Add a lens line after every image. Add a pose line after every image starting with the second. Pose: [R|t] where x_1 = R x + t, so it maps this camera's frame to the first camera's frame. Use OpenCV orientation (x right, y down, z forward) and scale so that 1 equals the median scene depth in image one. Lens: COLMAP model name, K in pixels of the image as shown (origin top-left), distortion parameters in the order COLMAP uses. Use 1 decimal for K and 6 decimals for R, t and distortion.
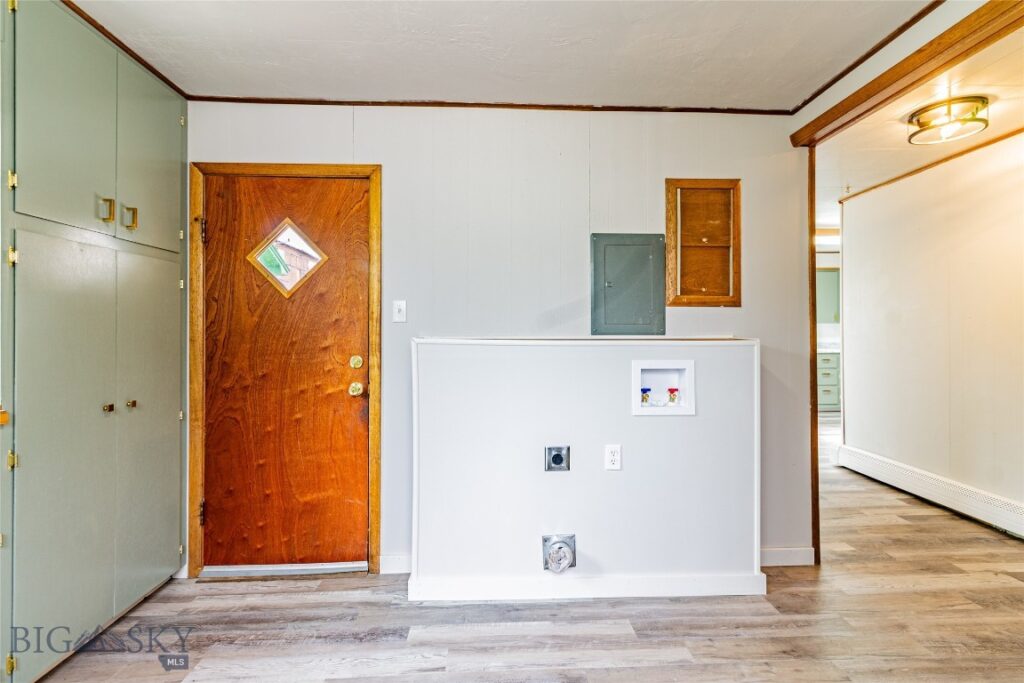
lens RADIAL K [[484.8, 0, 513.3], [0, 484.8, 333.3], [0, 0, 1]] dist [0.000964, 0.001052]
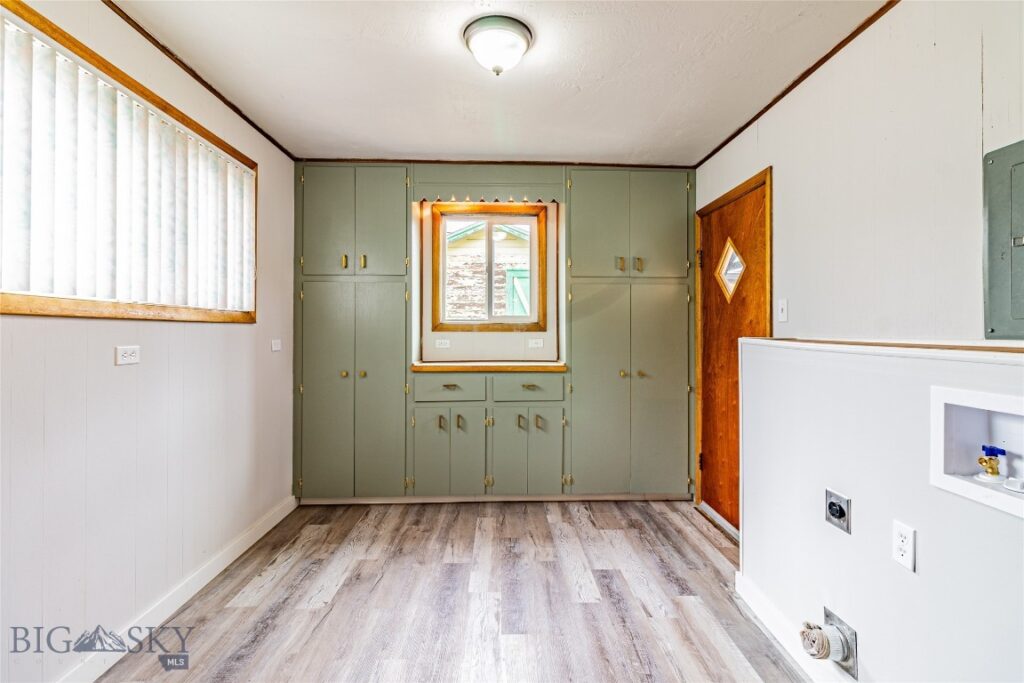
lens RADIAL K [[484.8, 0, 529.0], [0, 484.8, 330.5], [0, 0, 1]] dist [0.000964, 0.001052]
pose [[-0.000350, 0.002343, -0.999997, 0.820879], [0.001211, 0.999997, 0.002343, -0.009345], [0.999999, -0.001210, -0.000353, 0.554847]]
